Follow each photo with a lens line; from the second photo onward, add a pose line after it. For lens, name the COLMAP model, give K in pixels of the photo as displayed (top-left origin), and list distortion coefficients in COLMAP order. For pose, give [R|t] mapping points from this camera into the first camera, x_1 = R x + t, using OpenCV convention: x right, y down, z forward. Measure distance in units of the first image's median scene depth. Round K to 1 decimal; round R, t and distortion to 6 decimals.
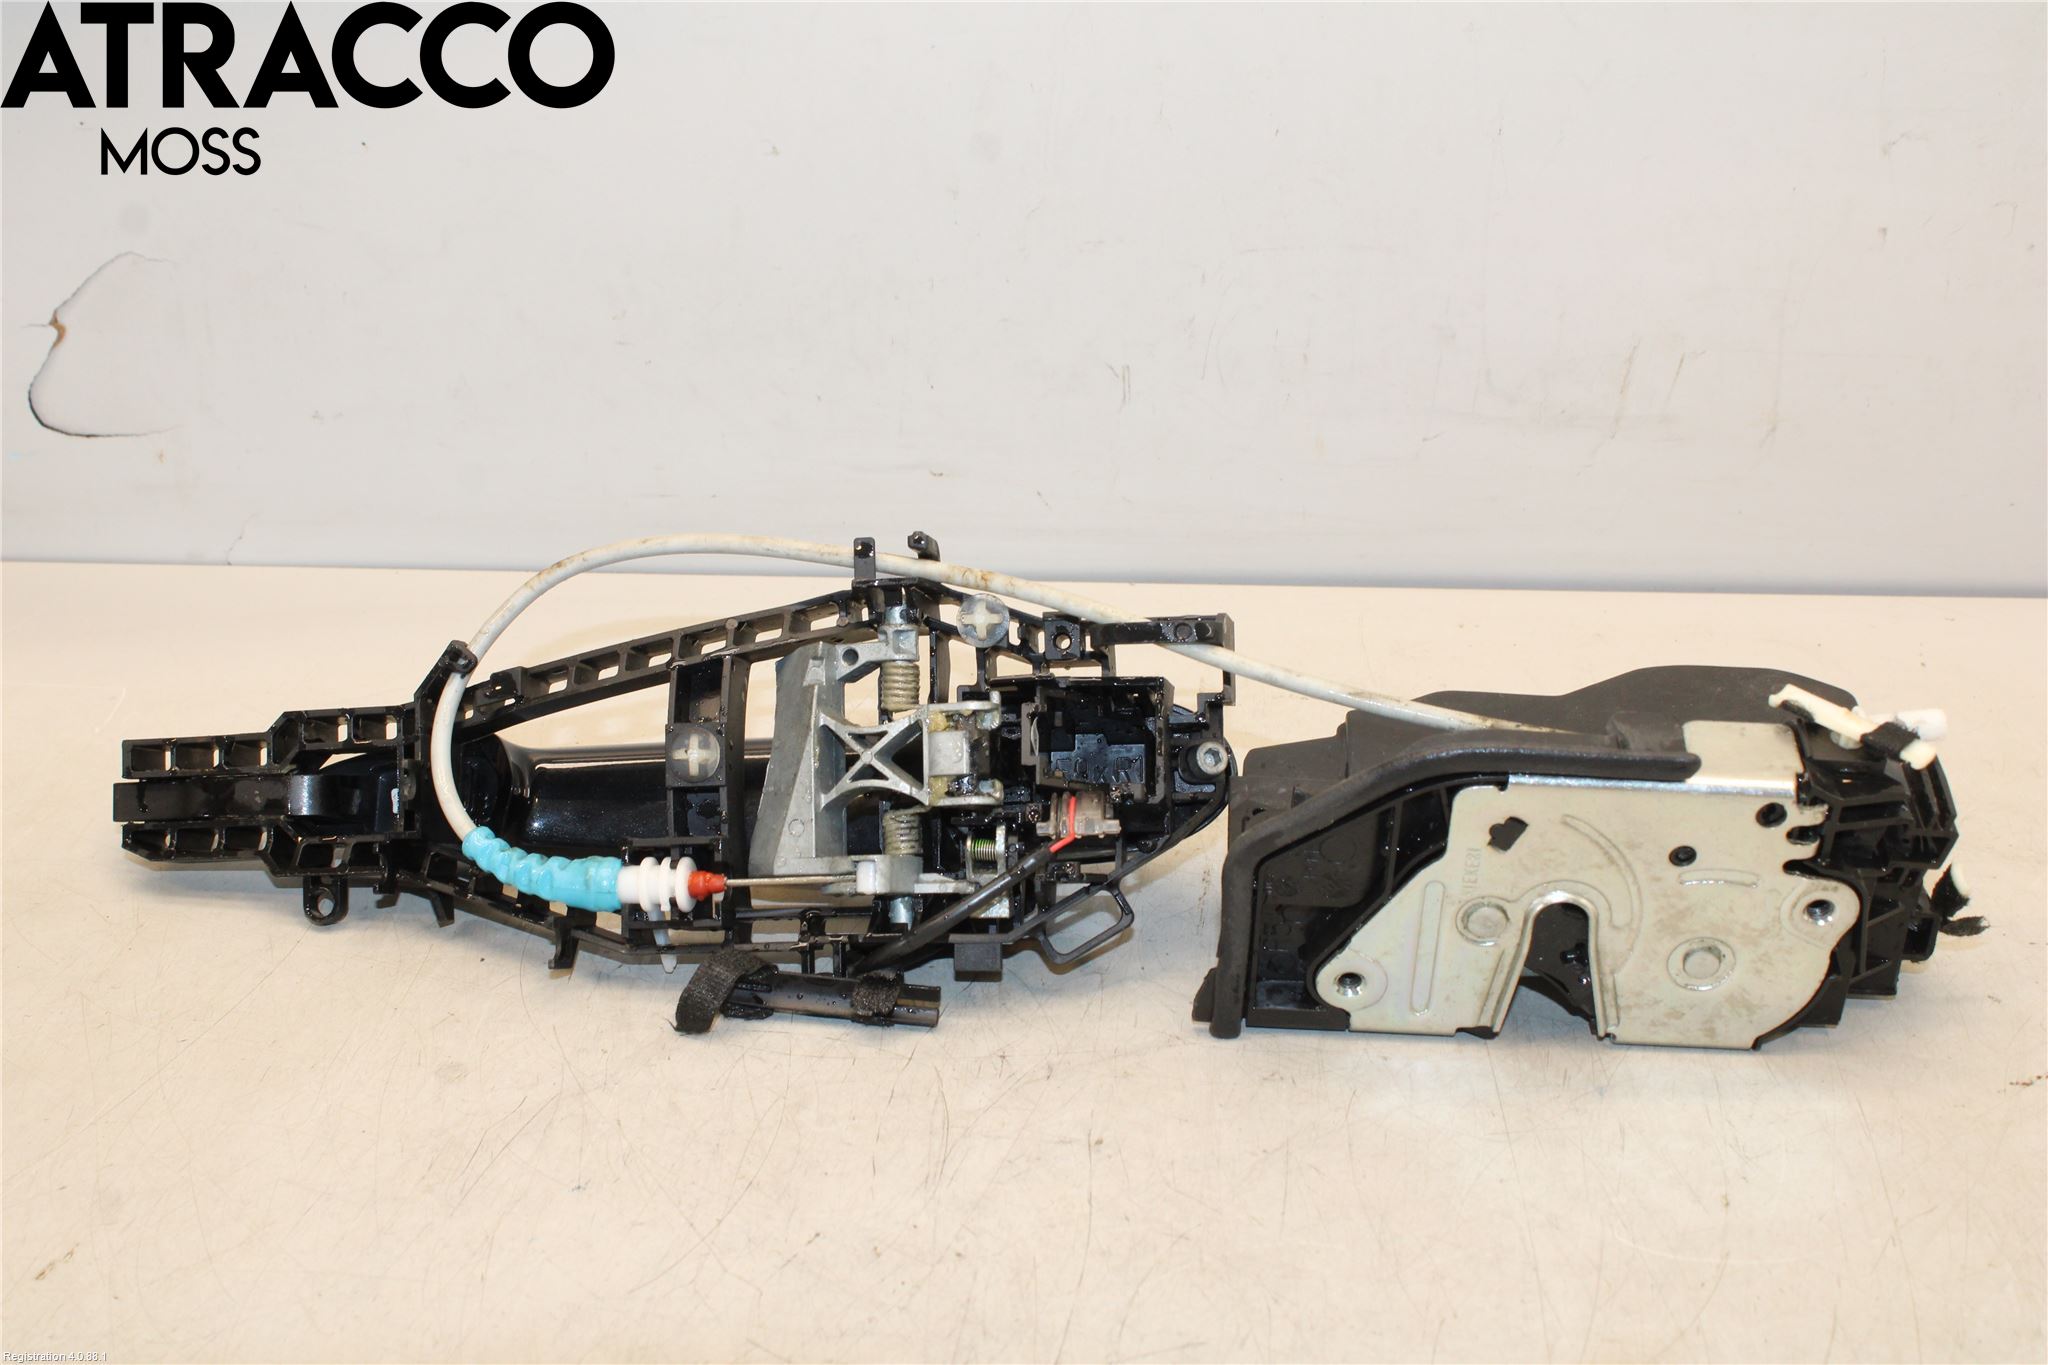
lens RADIAL K [[2845.4, 0, 1022.4], [0, 2845.4, 685.2], [0, 0, 1]] dist [-0.028353, 0.000000]
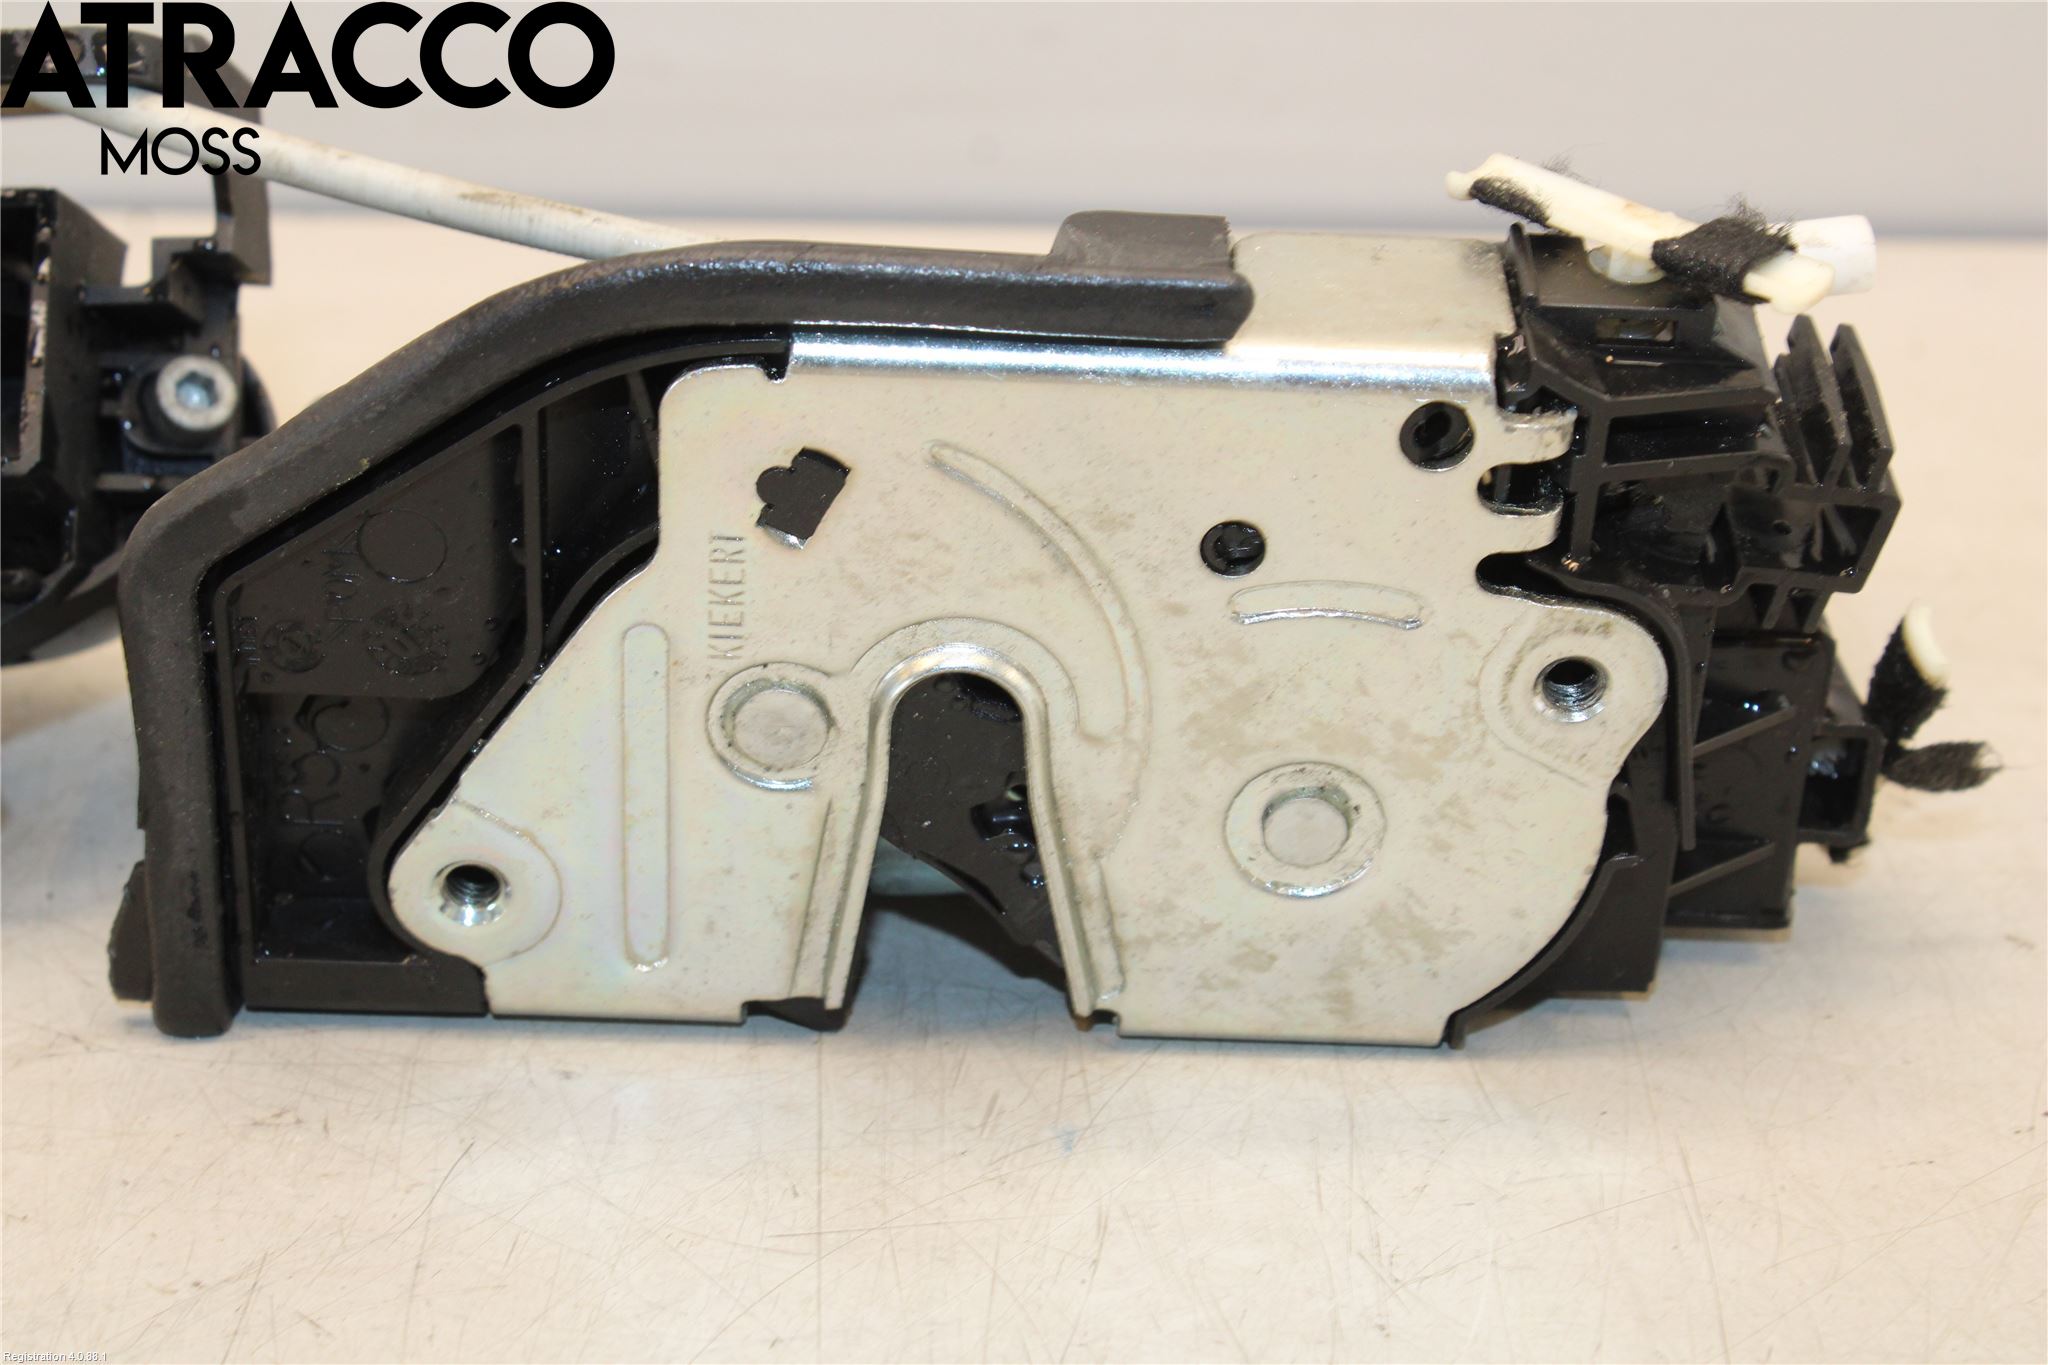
lens RADIAL K [[4453.6, 0, 1024.8], [0, 4453.6, 679.1], [0, 0, 1]] dist [0.053464, 0.000000]
pose [[0.997193, -0.007709, 0.074474, 0.150776], [0.009548, 0.999658, -0.024366, 0.092370], [-0.074261, 0.025009, 0.996925, 0.351881]]
